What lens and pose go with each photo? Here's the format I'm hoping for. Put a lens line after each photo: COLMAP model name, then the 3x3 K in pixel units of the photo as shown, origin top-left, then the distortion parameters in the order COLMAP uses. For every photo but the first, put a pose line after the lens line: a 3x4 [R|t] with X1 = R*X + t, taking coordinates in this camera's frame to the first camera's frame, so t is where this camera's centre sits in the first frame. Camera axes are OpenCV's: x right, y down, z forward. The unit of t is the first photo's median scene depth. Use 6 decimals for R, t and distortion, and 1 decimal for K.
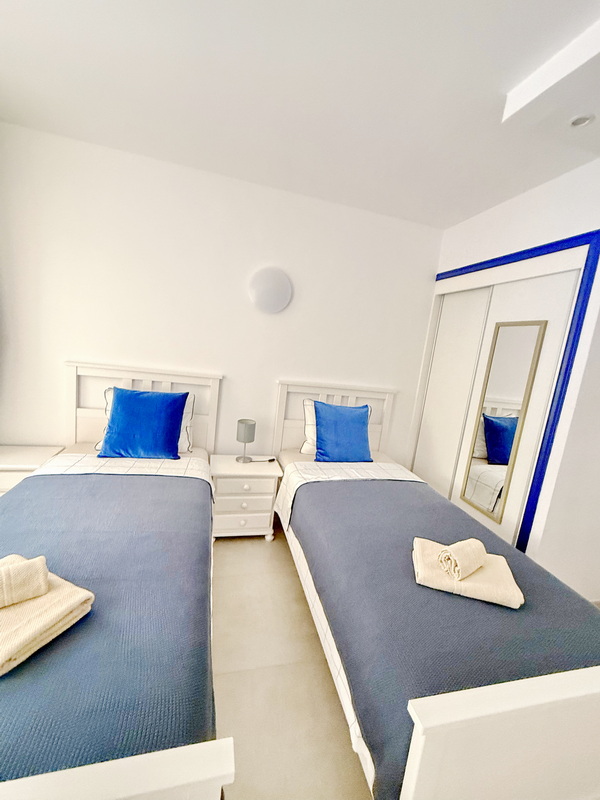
lens RADIAL K [[331.9, 0, 299.1], [0, 331.9, 402.2], [0, 0, 1]] dist [-0.000284, 0.000335]
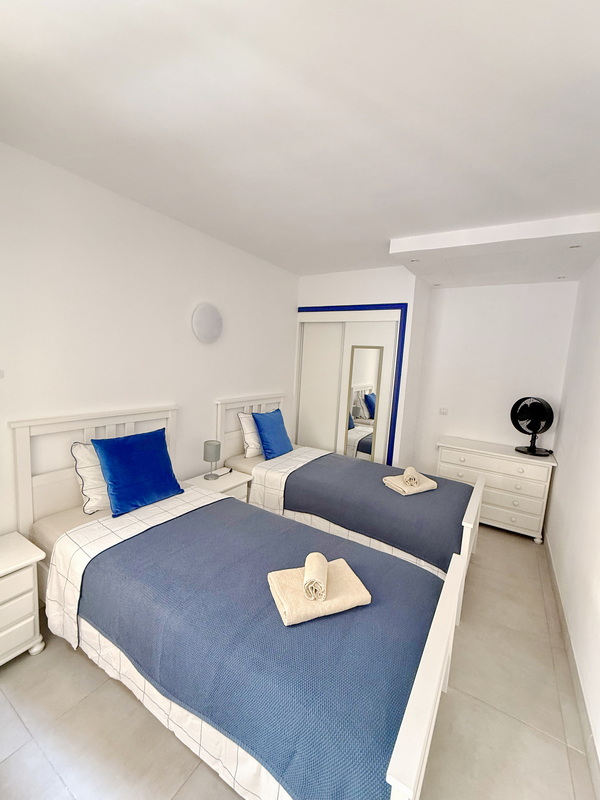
lens RADIAL K [[331.9, 0, 299.1], [0, 331.9, 402.2], [0, 0, 1]] dist [-0.000284, 0.000335]
pose [[0.729708, -0.163850, 0.663836, -0.663752], [0.143143, 0.985958, 0.086010, -0.130229], [-0.668607, 0.032262, 0.742916, -0.028707]]
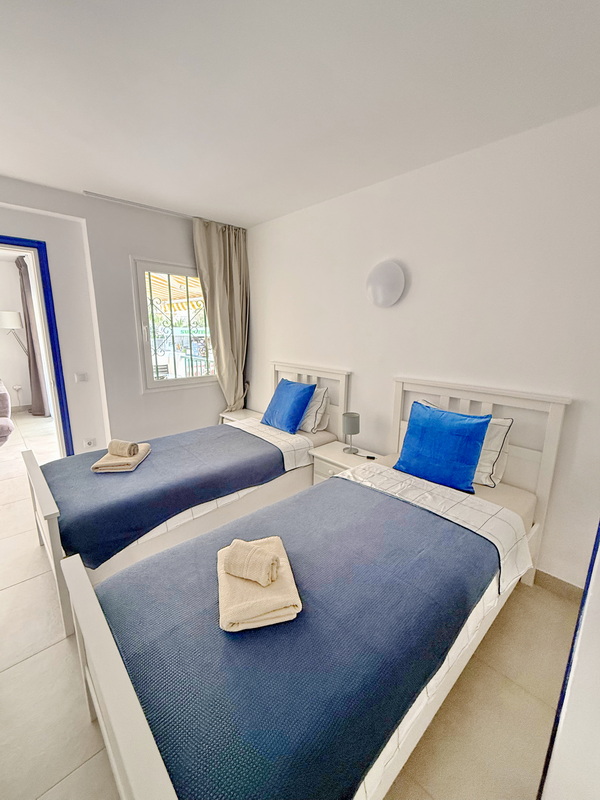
lens RADIAL K [[331.9, 0, 299.1], [0, 331.9, 402.2], [0, 0, 1]] dist [-0.000284, 0.000335]
pose [[0.477966, 0.083116, -0.874437, 0.686823], [-0.101036, 0.994108, 0.039265, -0.005960], [0.872548, 0.069582, 0.483547, 0.339974]]
